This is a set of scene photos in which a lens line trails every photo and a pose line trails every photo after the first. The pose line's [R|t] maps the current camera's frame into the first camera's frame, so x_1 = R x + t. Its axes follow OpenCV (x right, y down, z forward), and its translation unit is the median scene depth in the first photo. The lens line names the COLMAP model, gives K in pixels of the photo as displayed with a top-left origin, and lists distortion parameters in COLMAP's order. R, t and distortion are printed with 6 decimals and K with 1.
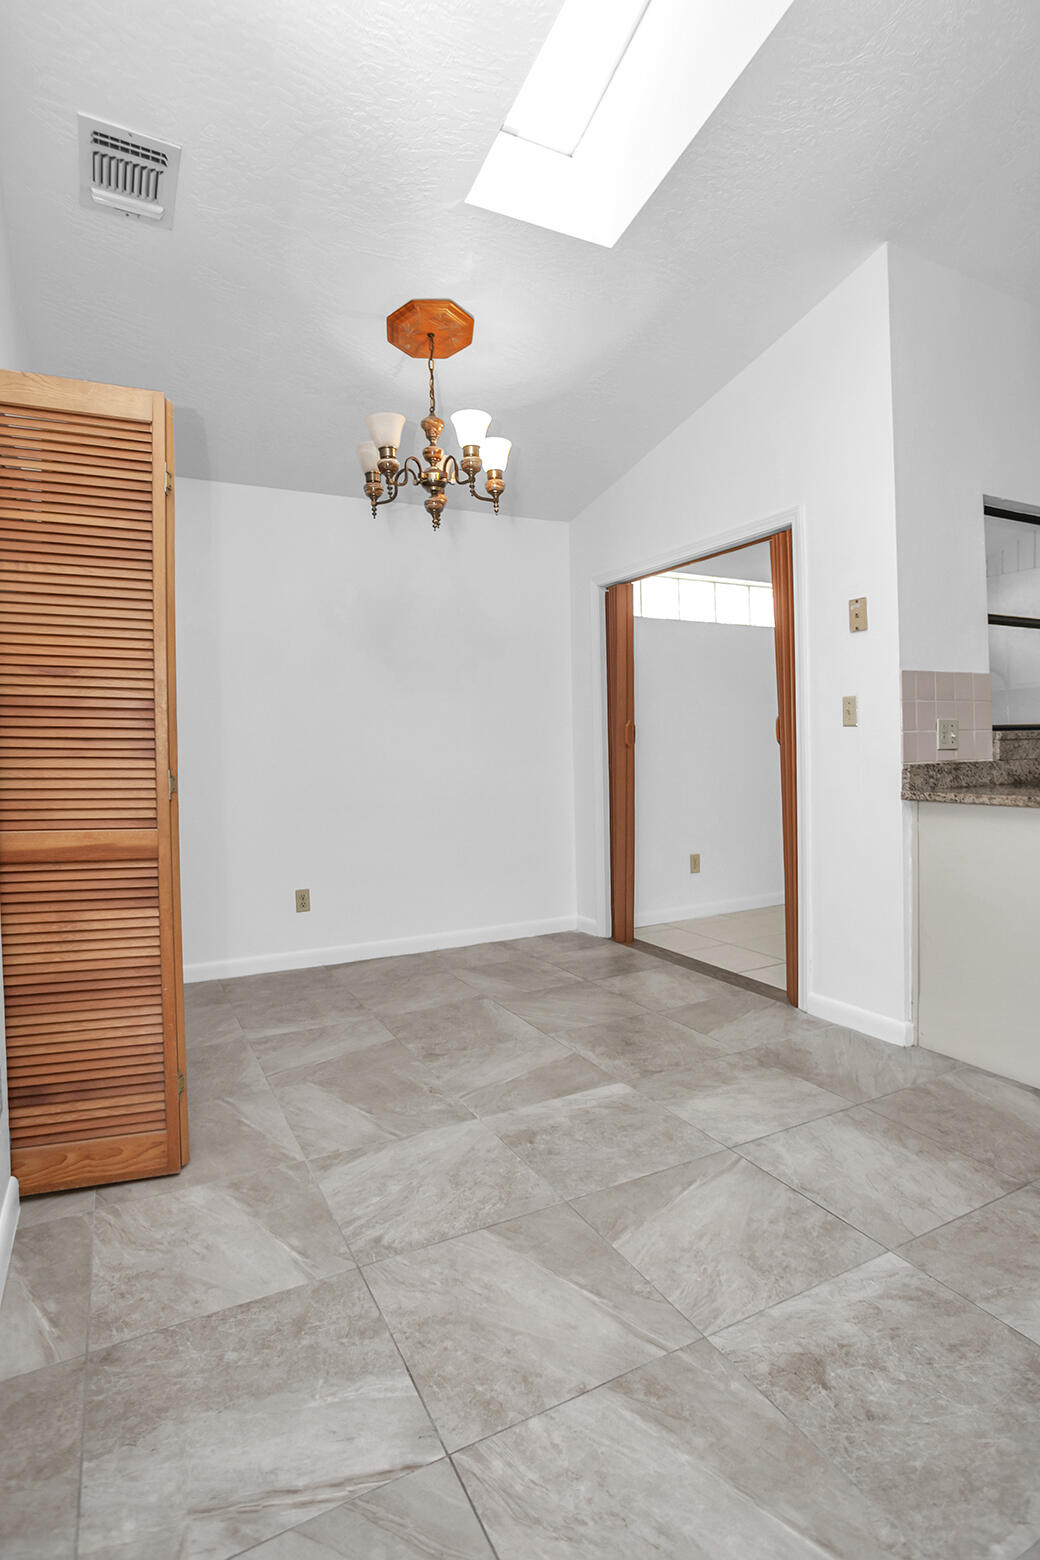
lens RADIAL K [[805.4, 0, 501.6], [0, 805.4, 742.1], [0, 0, 1]] dist [-0.060692, 0.028272]
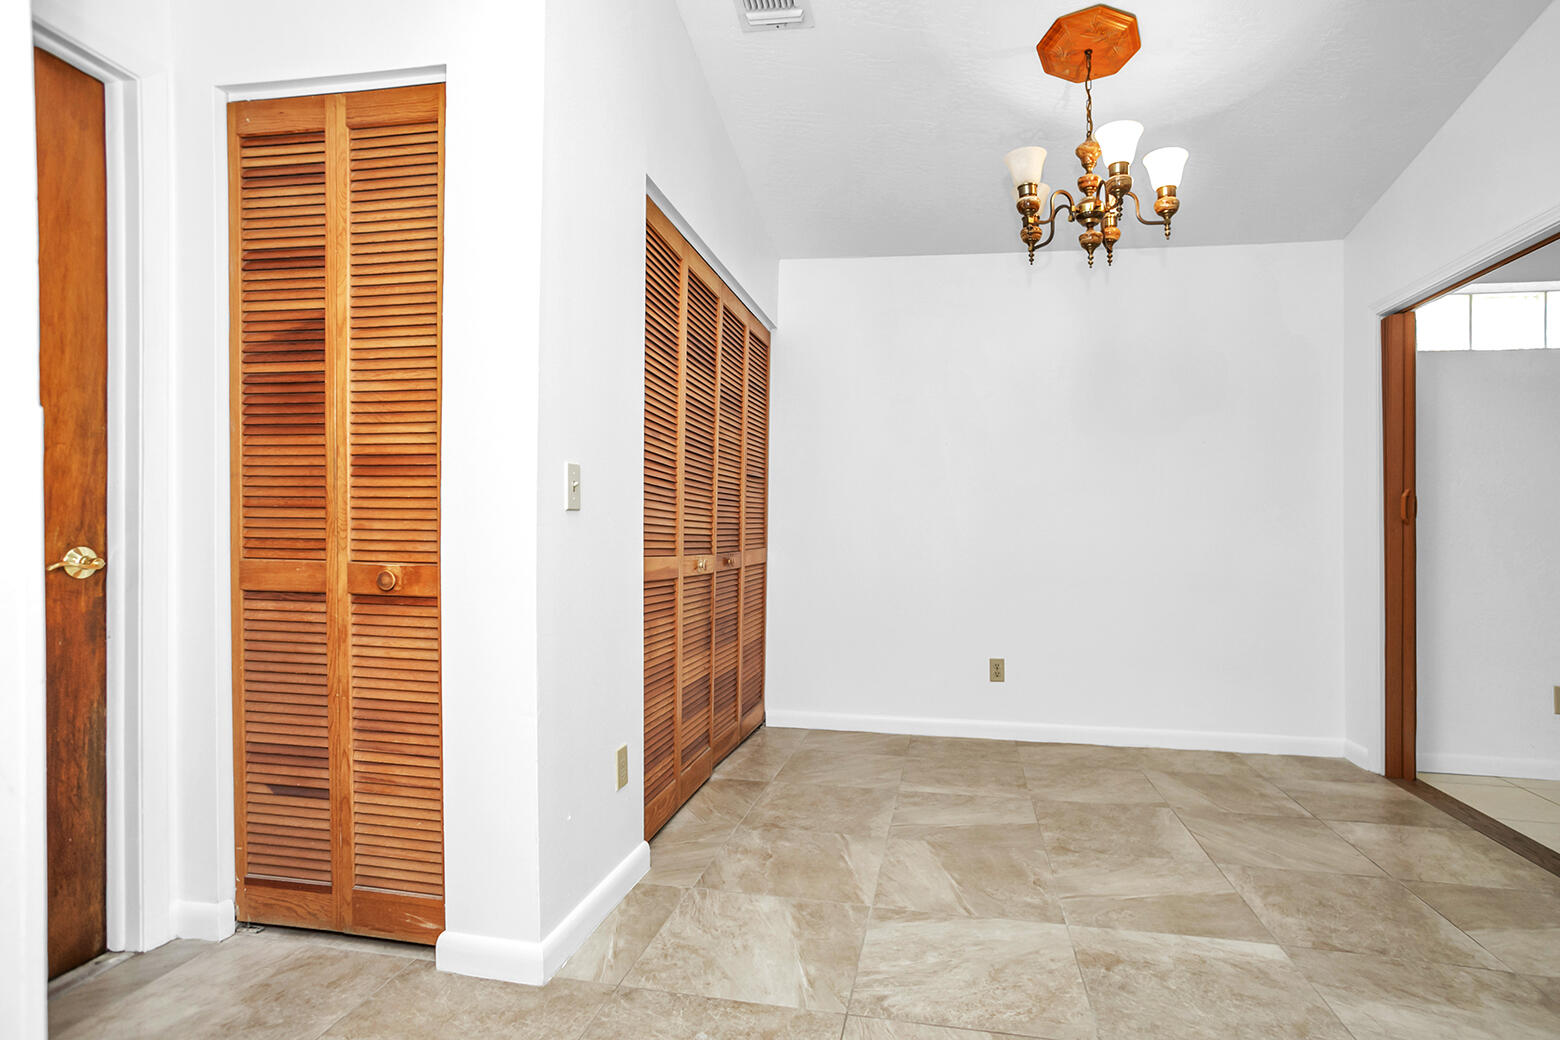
lens RADIAL K [[804.4, 0, 780.0], [0, 804.4, 520.0], [0, 0, 1]] dist [-0.085274, 0.055477]
pose [[0.789856, 0.029568, -0.612579, 0.229999], [-0.033143, 0.999435, 0.005507, 0.030746], [0.612396, 0.015953, 0.790390, 0.110696]]
